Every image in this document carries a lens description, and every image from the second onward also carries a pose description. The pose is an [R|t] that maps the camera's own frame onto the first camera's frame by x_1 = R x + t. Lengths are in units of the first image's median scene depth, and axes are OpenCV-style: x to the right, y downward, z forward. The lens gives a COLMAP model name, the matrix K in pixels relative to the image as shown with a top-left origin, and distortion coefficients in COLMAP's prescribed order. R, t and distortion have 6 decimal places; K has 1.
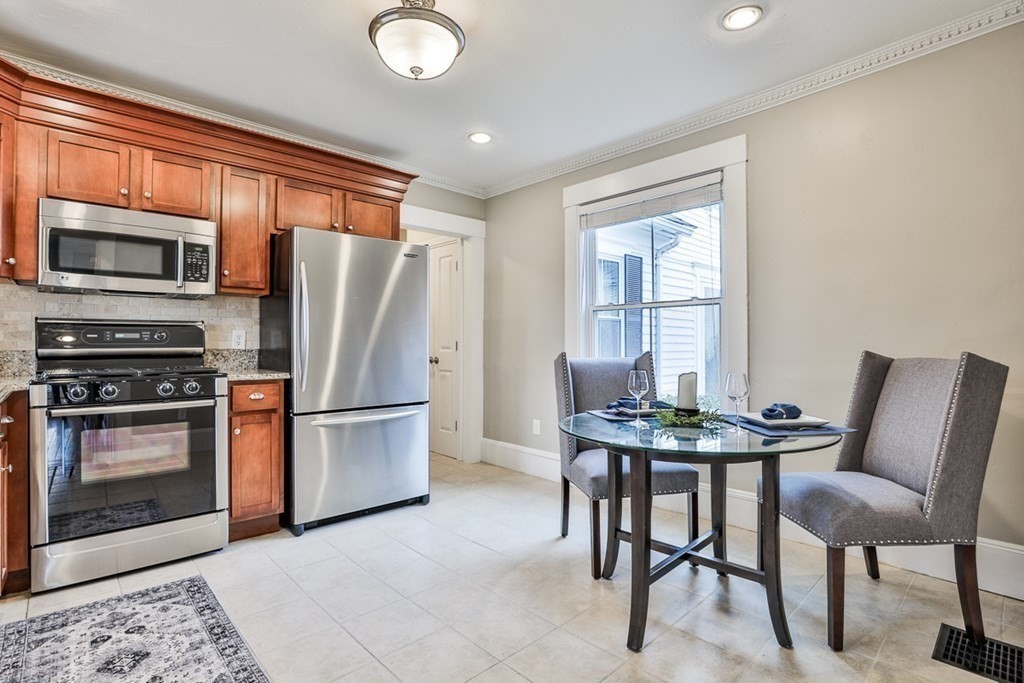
lens RADIAL K [[490.2, 0, 512.0], [0, 490.2, 341.5], [0, 0, 1]] dist [-0.037422, 0.000189]
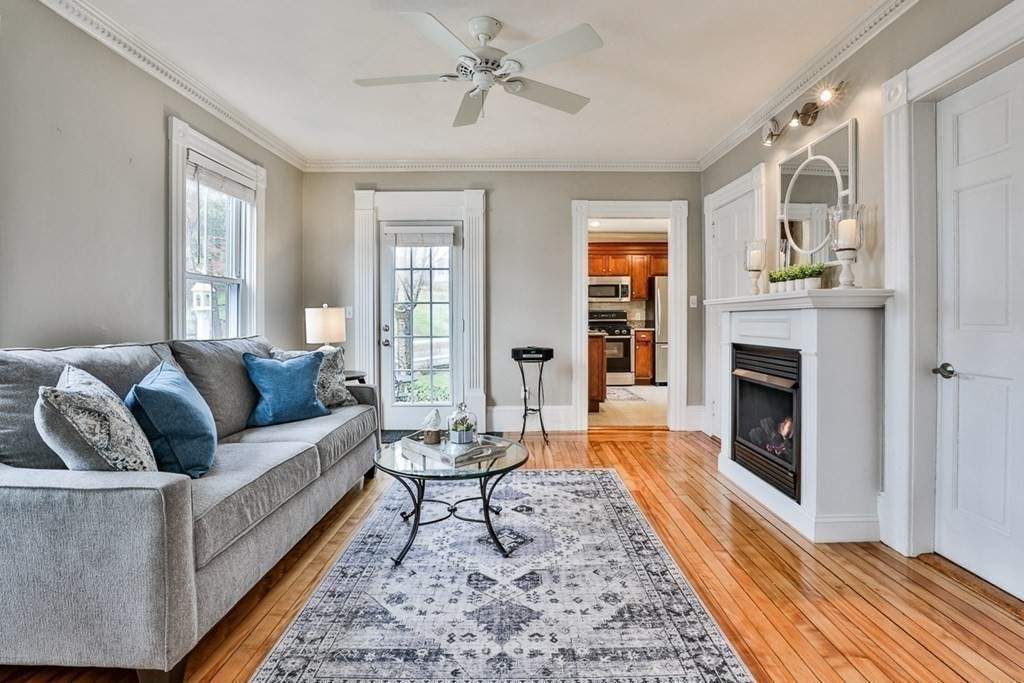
lens RADIAL K [[493.1, 0, 517.1], [0, 493.1, 326.3], [0, 0, 1]] dist [-0.031841, 0.000525]
pose [[0.720621, 0.007766, -0.693286, 0.991022], [0.006371, 0.999821, 0.017823, -0.002922], [0.693300, -0.017261, 0.720443, -1.680863]]
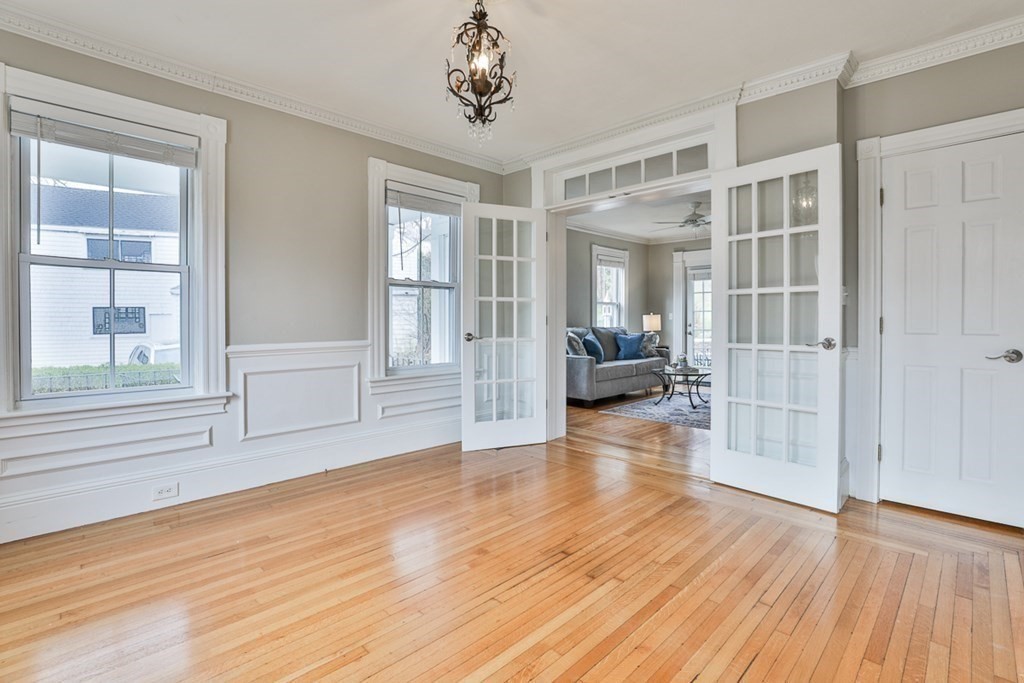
lens RADIAL K [[476.5, 0, 514.2], [0, 476.5, 324.4], [0, 0, 1]] dist [-0.032454, 0.000244]
pose [[0.027089, 0.005934, -0.999615, 2.603324], [0.005036, 0.999969, 0.006073, 0.003501], [0.999620, -0.005198, 0.027058, -1.993783]]
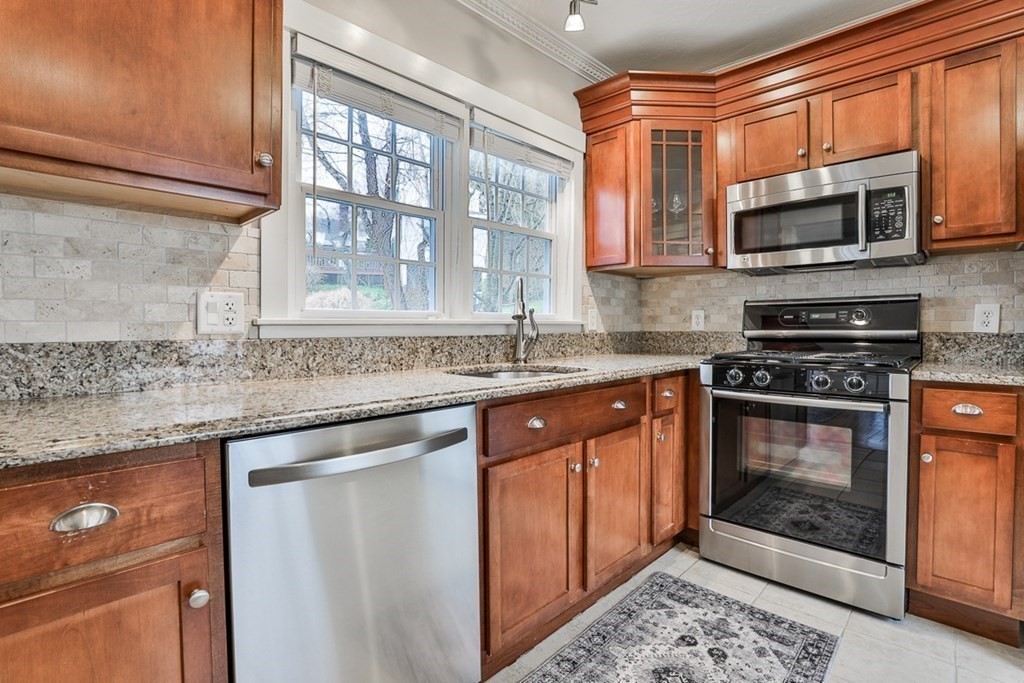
lens RADIAL K [[473.2, 0, 559.0], [0, 473.2, 336.9], [0, 0, 1]] dist [-0.030657, 0.000681]
pose [[0.081750, 0.021255, -0.996426, 0.014470], [0.009895, 0.999706, 0.022137, 0.002400], [0.996604, -0.011669, 0.081516, 0.444991]]
